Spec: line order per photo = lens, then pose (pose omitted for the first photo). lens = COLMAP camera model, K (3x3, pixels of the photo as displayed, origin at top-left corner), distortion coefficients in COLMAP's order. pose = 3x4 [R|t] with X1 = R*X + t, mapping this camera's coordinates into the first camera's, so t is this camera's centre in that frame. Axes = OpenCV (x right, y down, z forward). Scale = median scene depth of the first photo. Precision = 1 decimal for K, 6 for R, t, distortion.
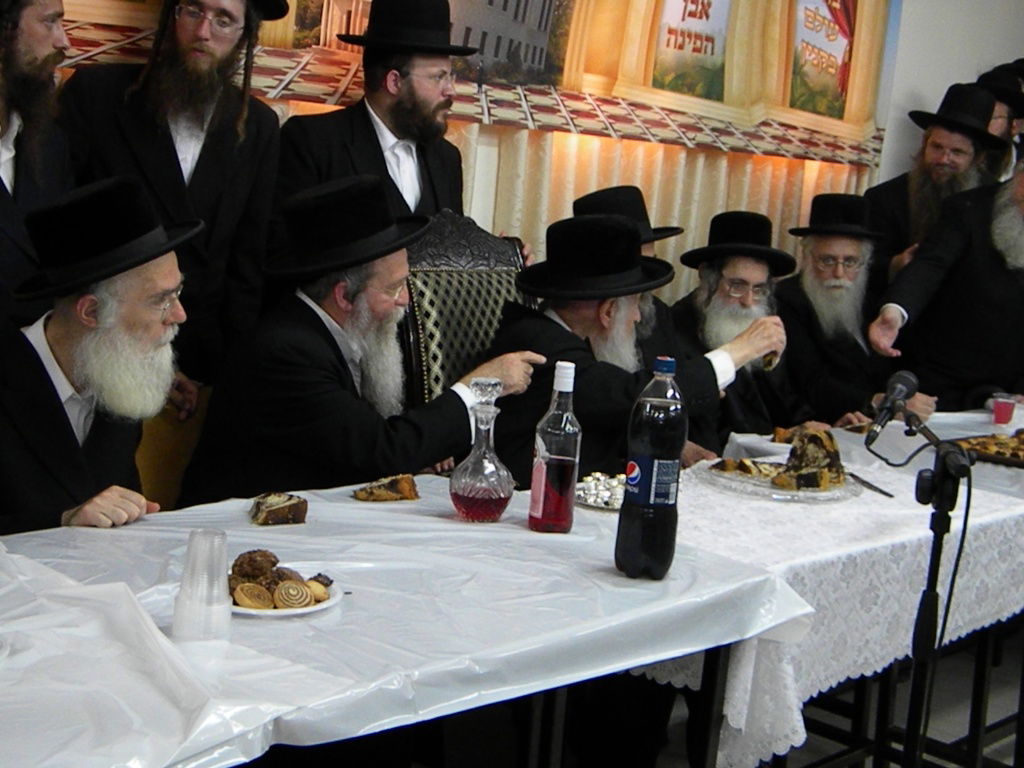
lens RADIAL K [[1506.8, 0, 512.0], [0, 1506.8, 384.0], [0, 0, 1]] dist [0.044725, 0.076749]
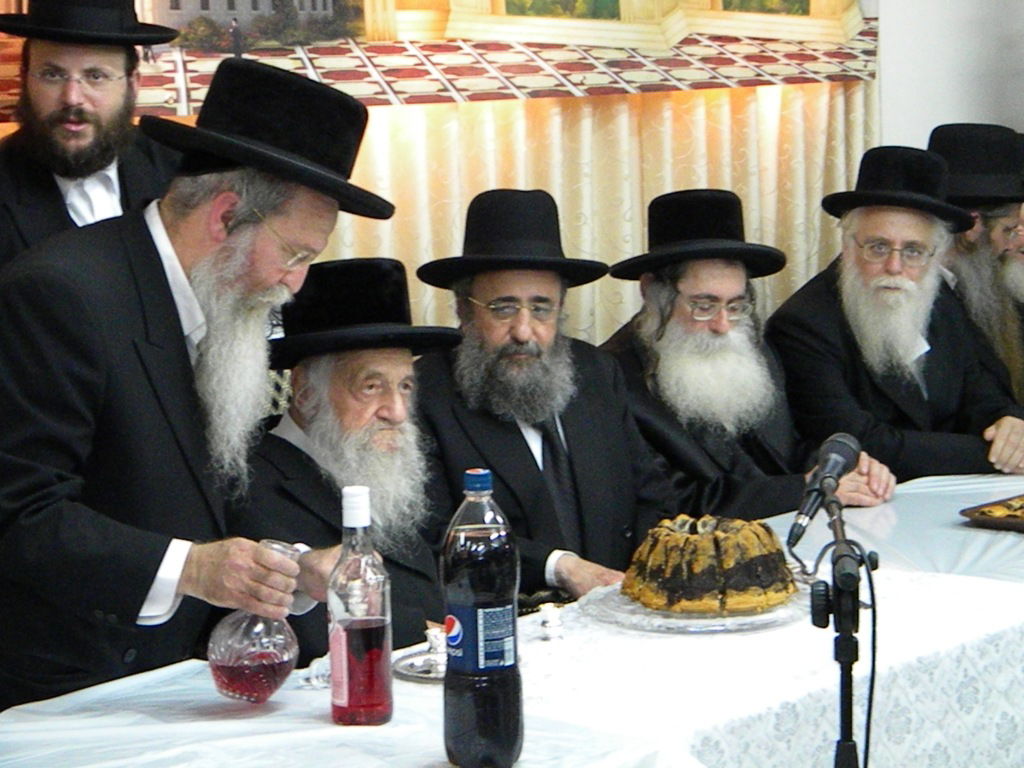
lens RADIAL K [[2728.4, 0, 510.7], [0, 2728.4, 359.2], [0, 0, 1]] dist [0.289010, -0.412234]
pose [[0.991708, -0.122250, 0.039633, 0.063979], [0.123384, 0.991977, -0.027530, -0.029013], [-0.035949, 0.032192, 0.998835, -0.308778]]
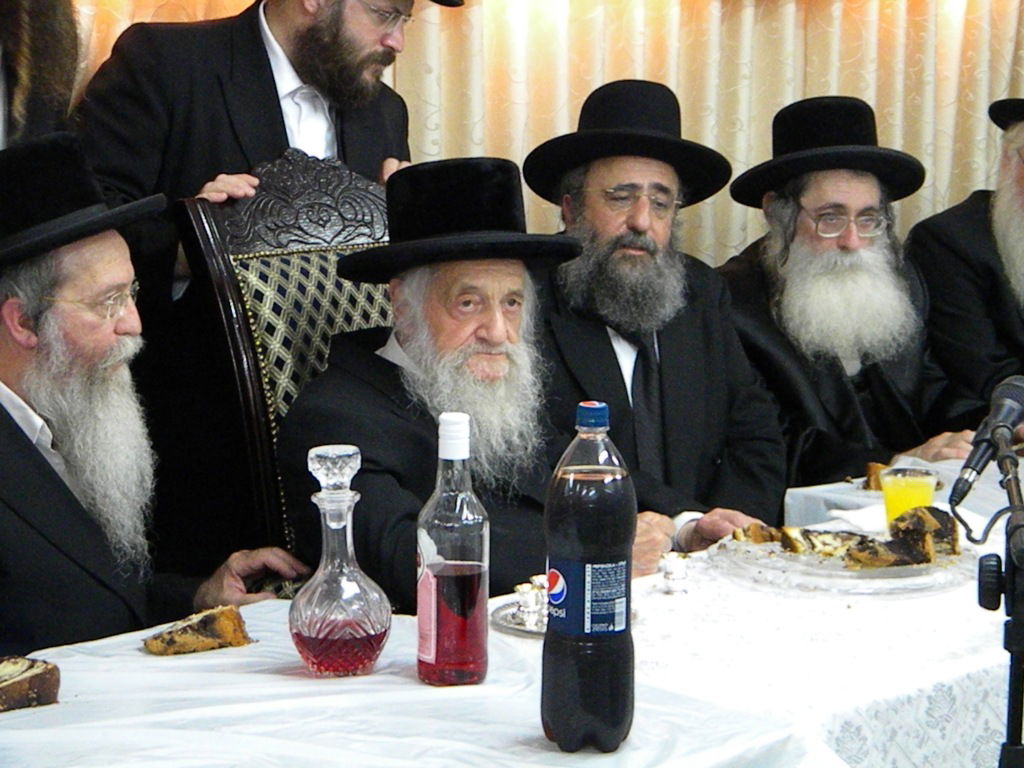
lens RADIAL K [[2728.4, 0, 510.7], [0, 2728.4, 359.2], [0, 0, 1]] dist [0.289010, -0.412234]
pose [[0.996710, -0.078820, -0.018871, 0.081197], [0.078814, 0.996889, -0.001075, -0.033320], [0.018897, -0.000416, 0.999821, -0.140056]]
